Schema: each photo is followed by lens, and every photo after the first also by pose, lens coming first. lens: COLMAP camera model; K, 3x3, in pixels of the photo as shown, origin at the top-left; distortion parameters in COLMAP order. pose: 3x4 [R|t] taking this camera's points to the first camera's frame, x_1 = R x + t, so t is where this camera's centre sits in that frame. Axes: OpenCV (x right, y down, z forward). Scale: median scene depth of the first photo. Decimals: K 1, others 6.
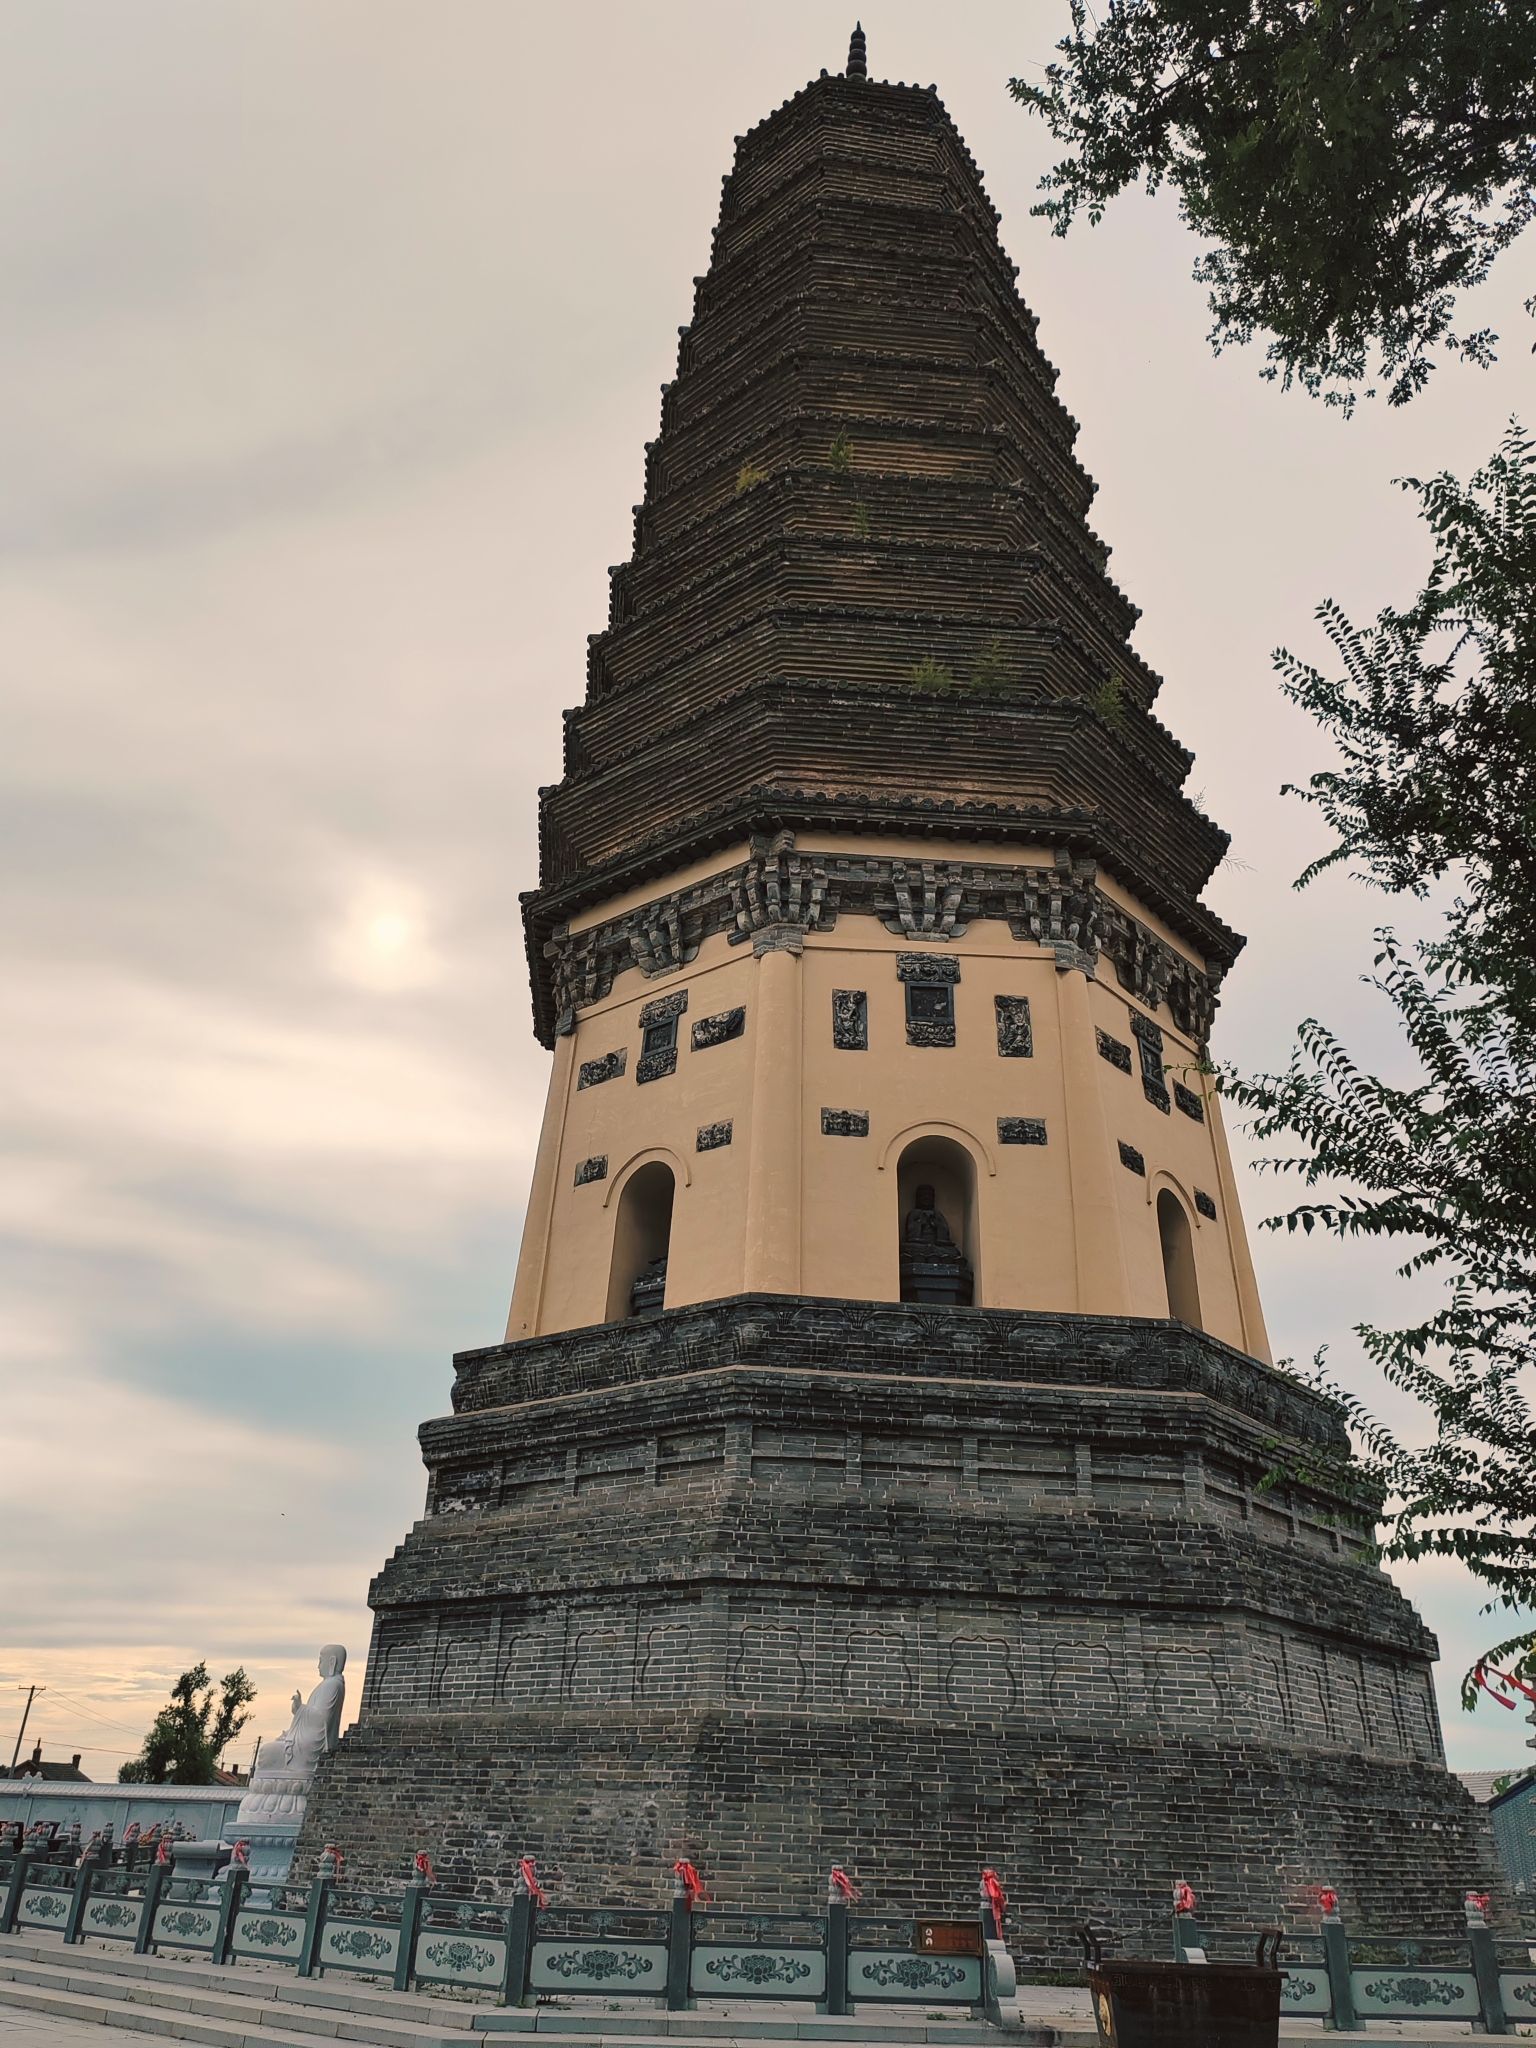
lens RADIAL K [[1601.0, 0, 767.3], [0, 1601.0, 1004.1], [0, 0, 1]] dist [0.046138, 0.000054]
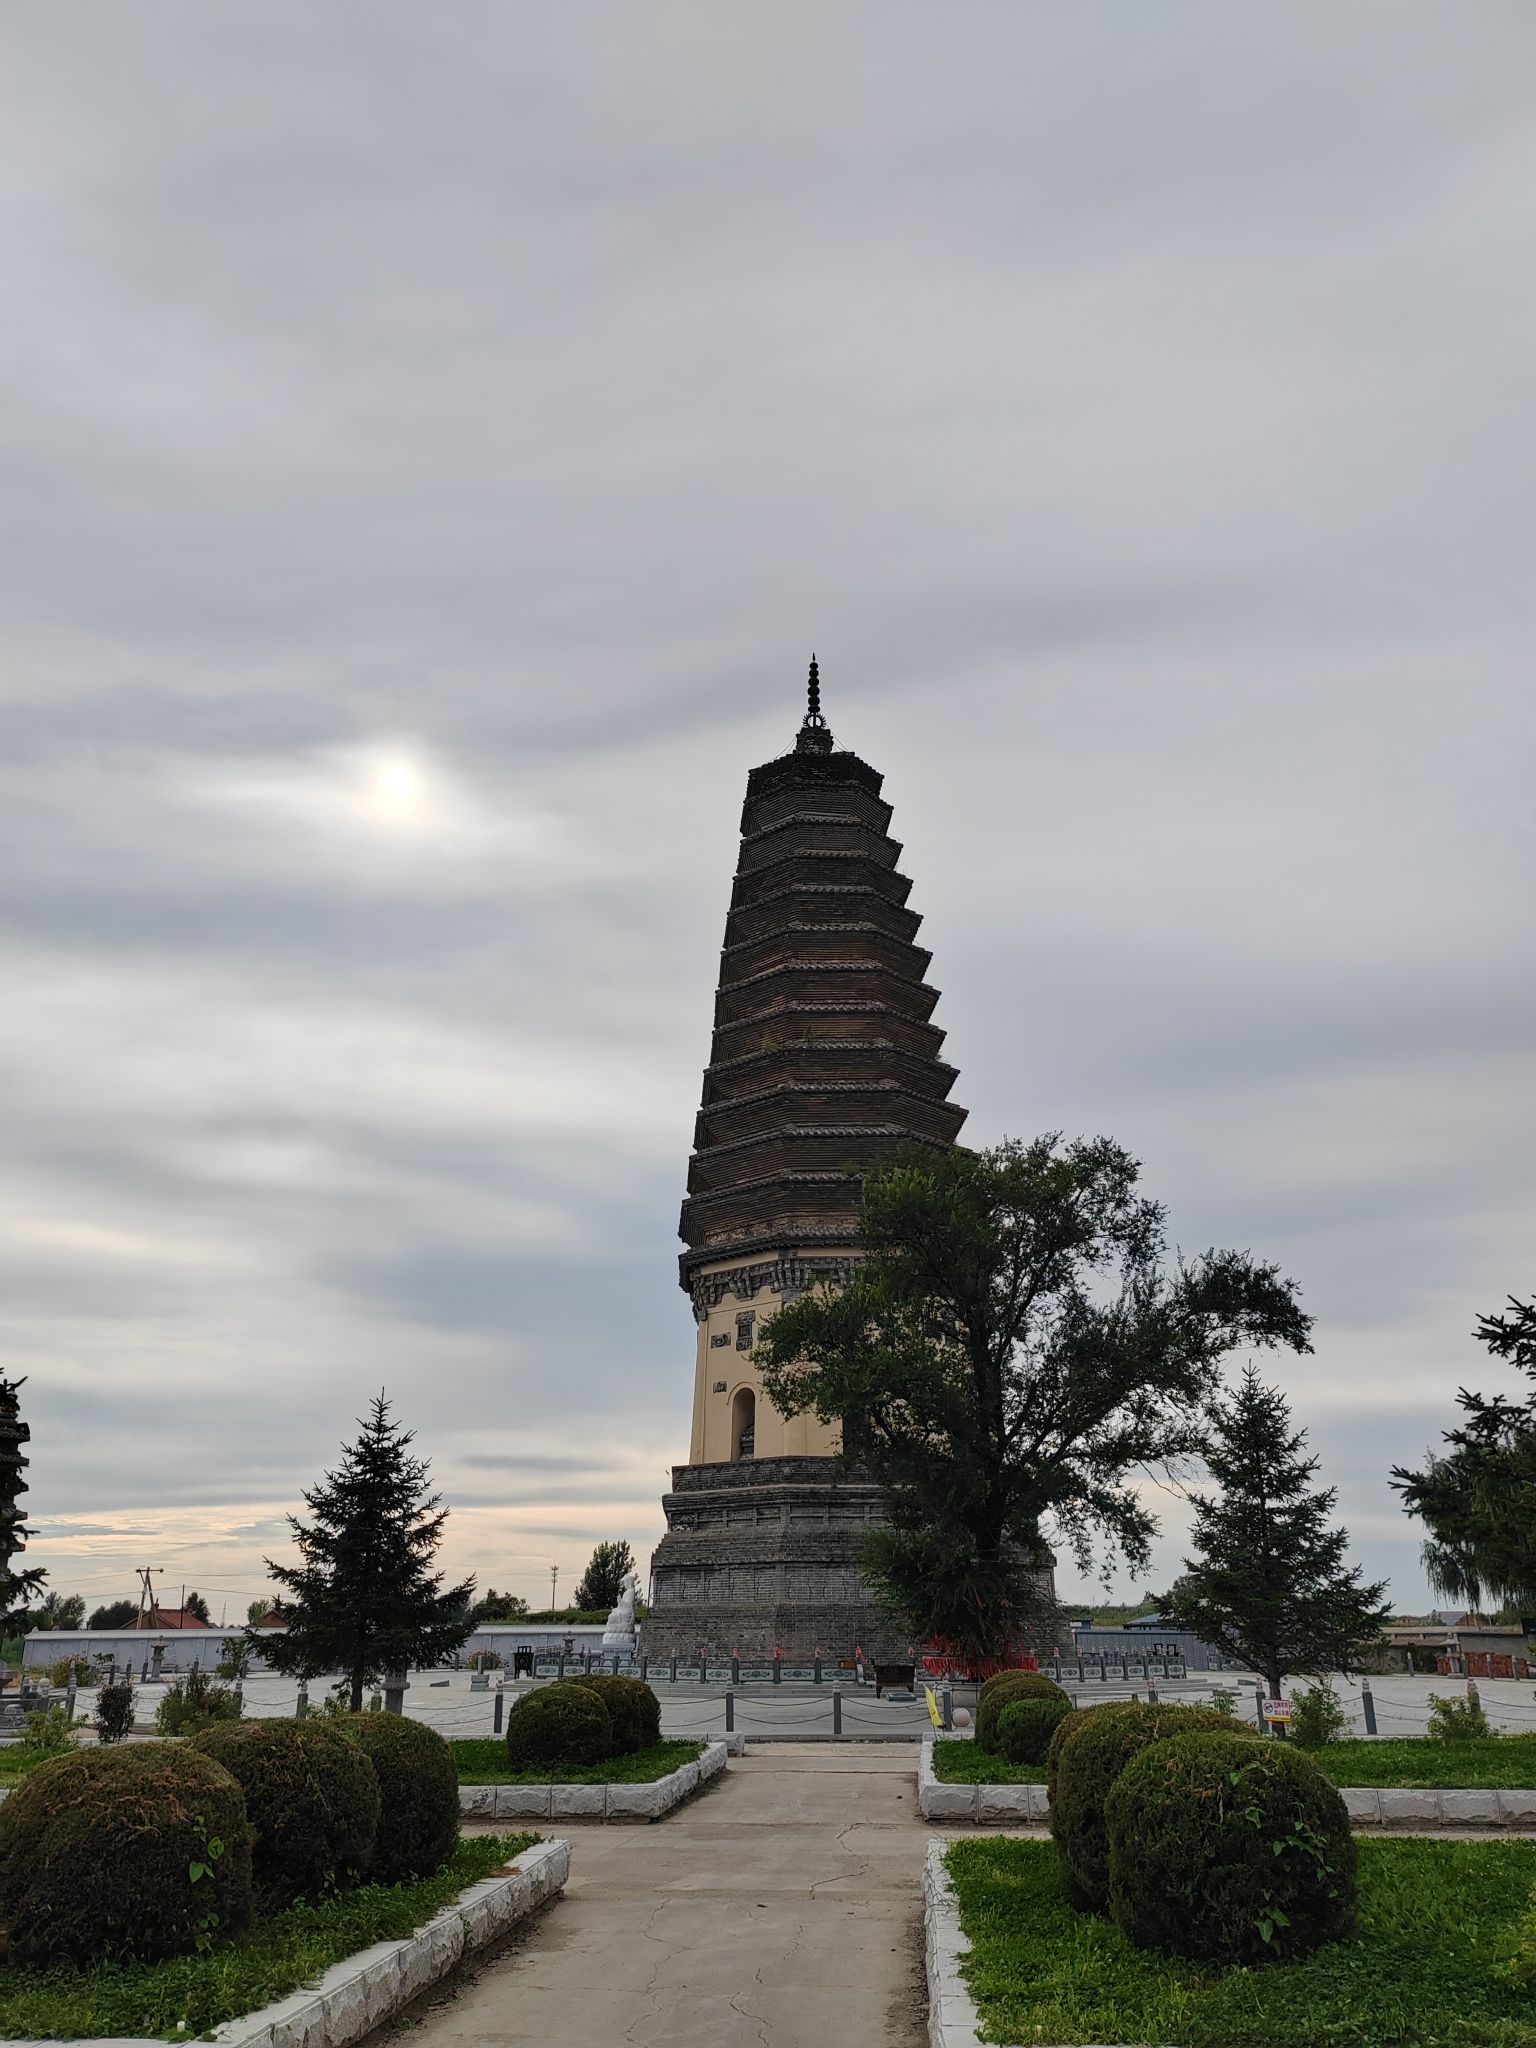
lens RADIAL K [[1601.0, 0, 768.3], [0, 1601.0, 1027.5], [0, 0, 1]] dist [0.046138, 0.000054]
pose [[0.998747, -0.046804, -0.017716, 0.037337], [0.048447, 0.992984, 0.107871, -0.781288], [0.012543, -0.108594, 0.994007, -1.532561]]
